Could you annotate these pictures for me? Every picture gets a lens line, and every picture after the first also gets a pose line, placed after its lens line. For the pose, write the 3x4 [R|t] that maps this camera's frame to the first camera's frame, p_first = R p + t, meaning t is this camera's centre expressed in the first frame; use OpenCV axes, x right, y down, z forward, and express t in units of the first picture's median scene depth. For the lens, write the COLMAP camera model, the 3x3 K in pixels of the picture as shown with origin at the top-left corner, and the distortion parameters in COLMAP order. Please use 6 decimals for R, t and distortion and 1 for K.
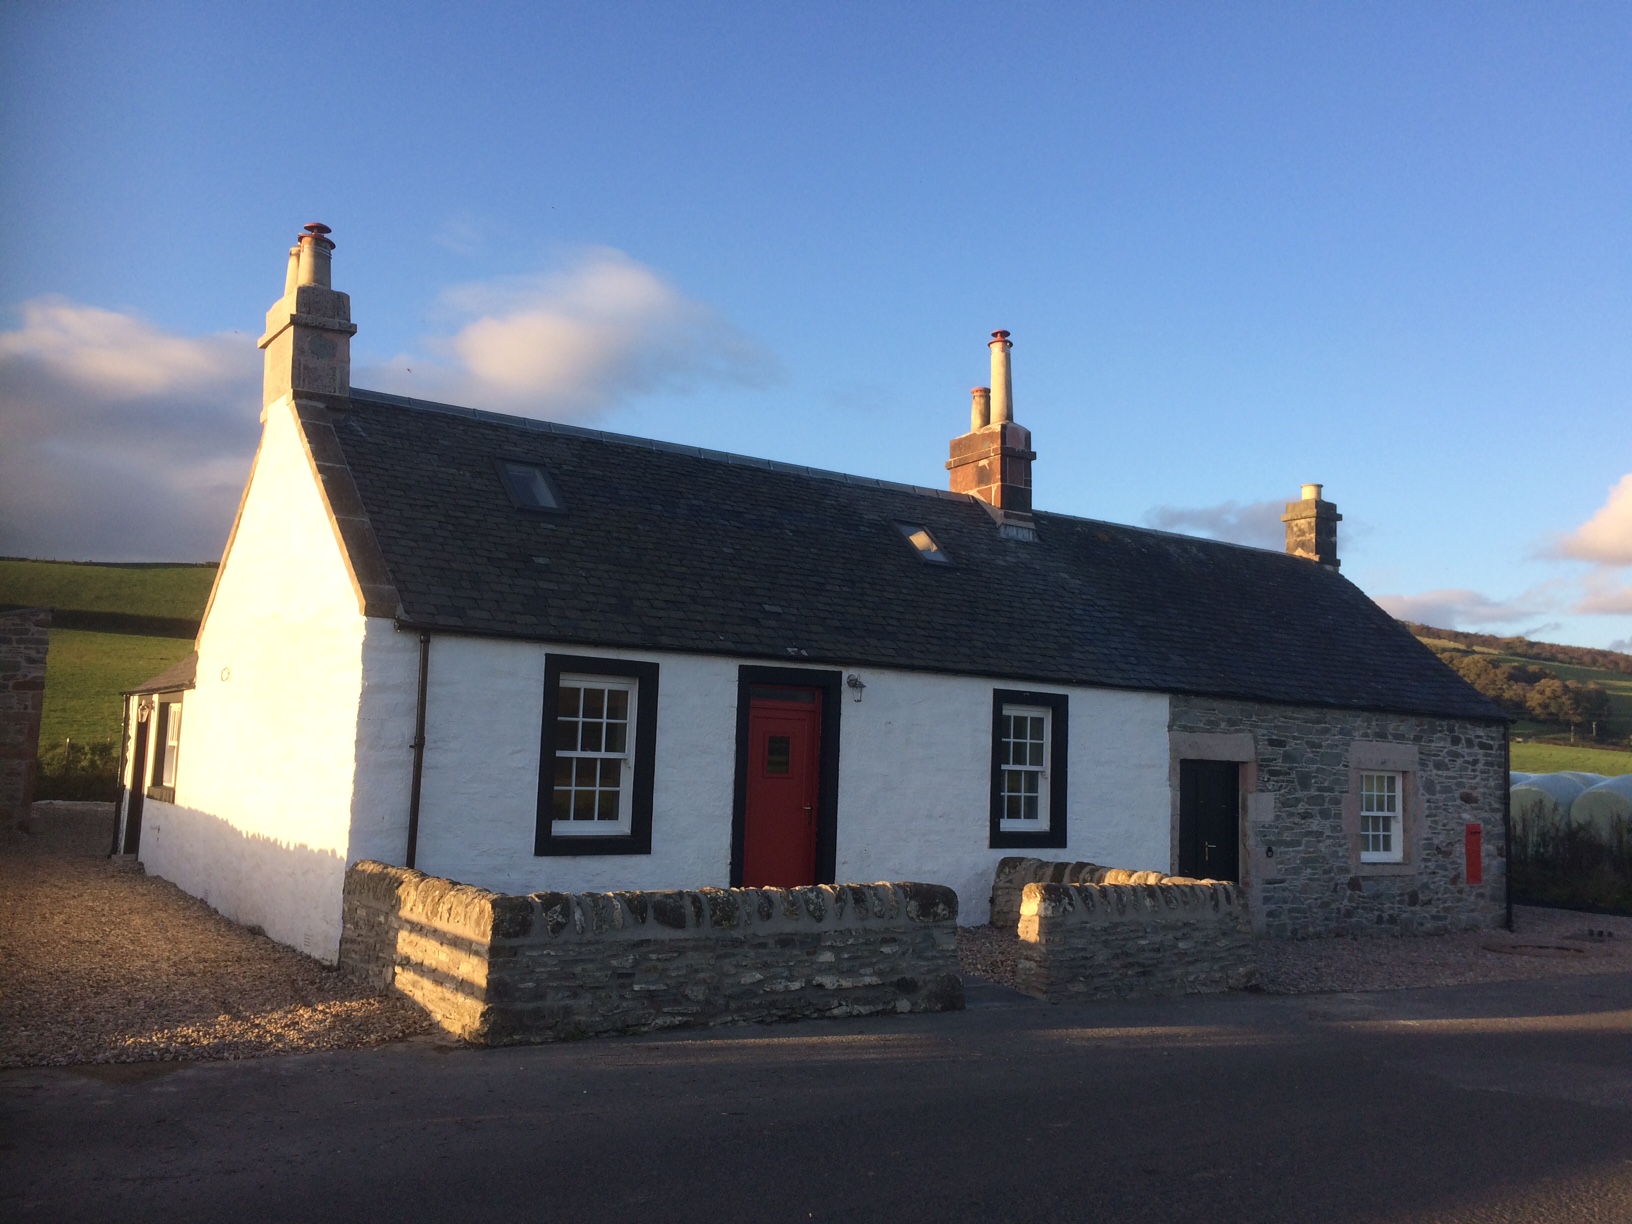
lens RADIAL K [[1388.9, 0, 814.7], [0, 1388.9, 600.9], [0, 0, 1]] dist [0.085559, -0.118420]
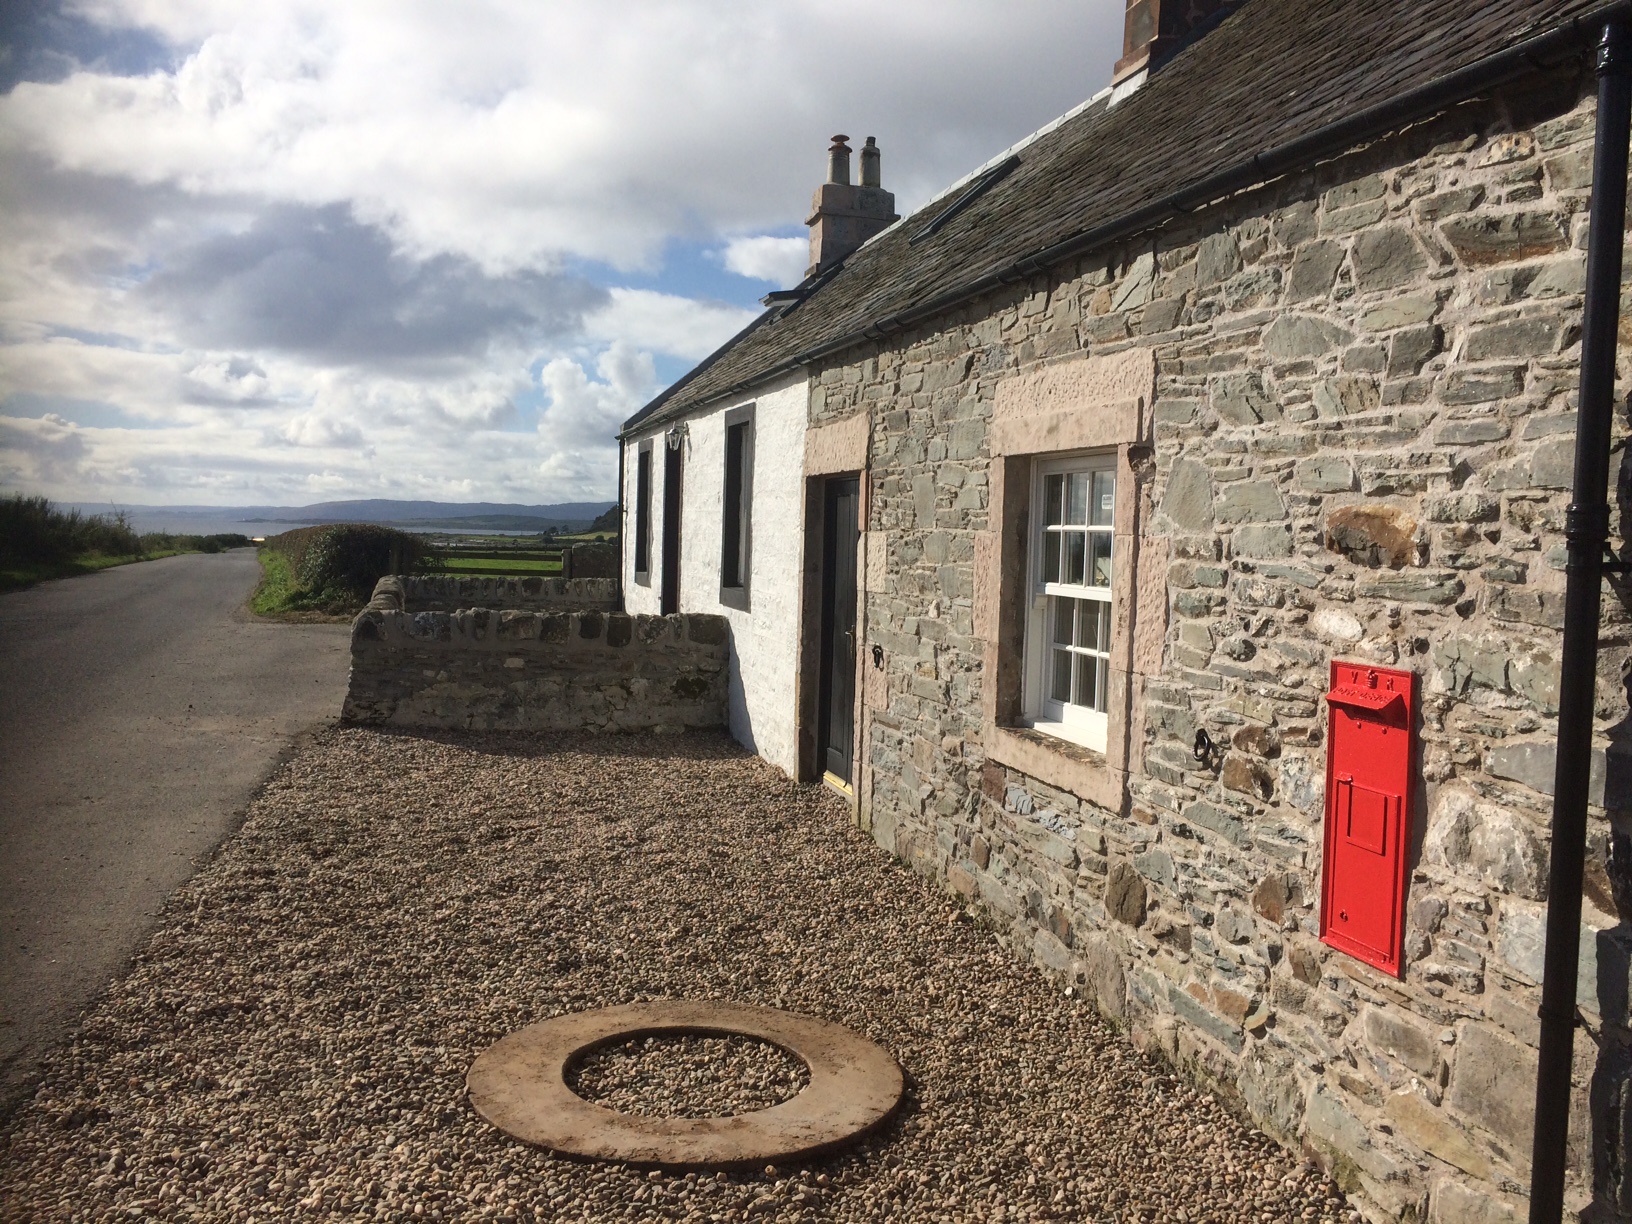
lens RADIAL K [[1388.9, 0, 814.7], [0, 1388.9, 600.9], [0, 0, 1]] dist [0.085559, -0.118420]
pose [[-0.308771, 0.000511, -0.951136, 0.695935], [0.066280, 0.997580, -0.020980, 0.151813], [0.948824, -0.069520, -0.308058, 1.012359]]
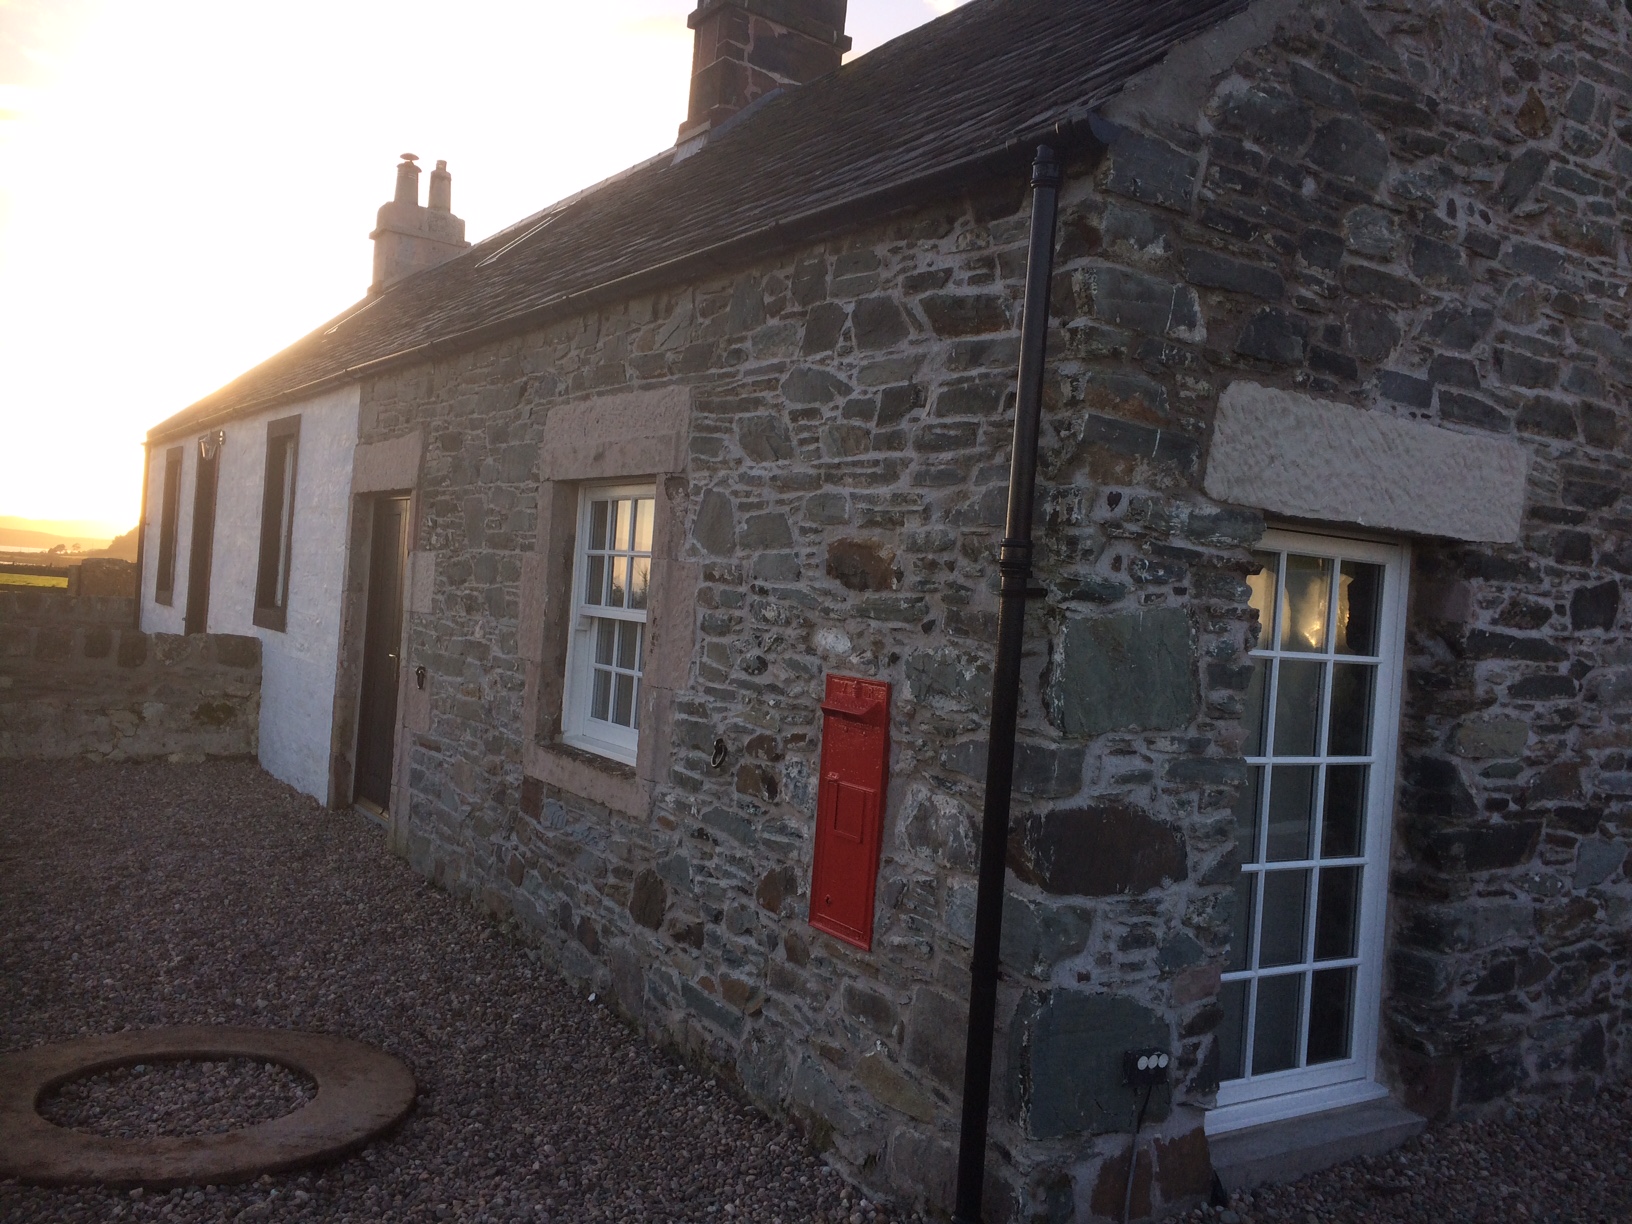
lens RADIAL K [[1388.9, 0, 814.7], [0, 1388.9, 600.9], [0, 0, 1]] dist [0.085559, -0.118420]
pose [[-0.005989, -0.034602, -0.999383, 0.707293], [0.038843, 0.998639, -0.034809, 0.157407], [0.999227, -0.039027, -0.004637, 1.020110]]
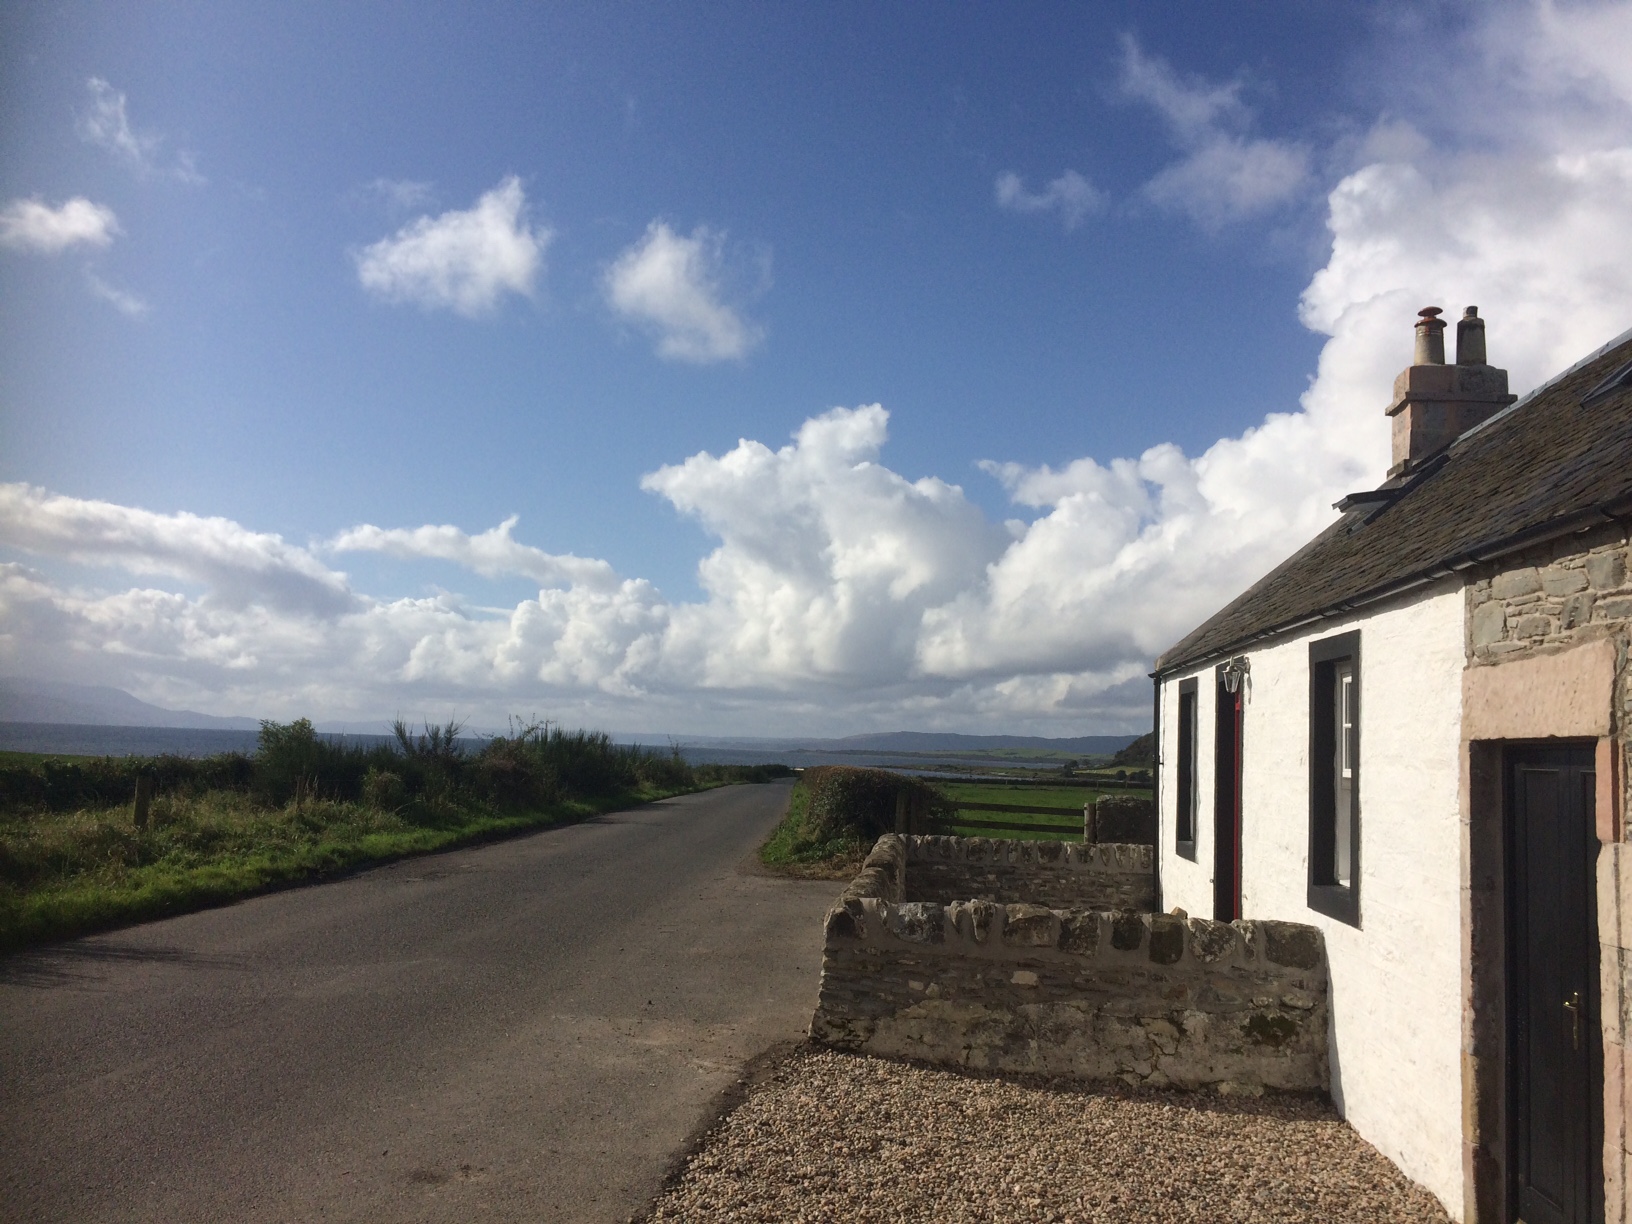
lens RADIAL K [[1388.9, 0, 814.7], [0, 1388.9, 600.9], [0, 0, 1]] dist [0.085559, -0.118420]
pose [[-0.628963, -0.144076, -0.763968, 0.567147], [0.022154, 0.978957, -0.202860, 0.126978], [0.777120, -0.144516, -0.612536, 0.942895]]
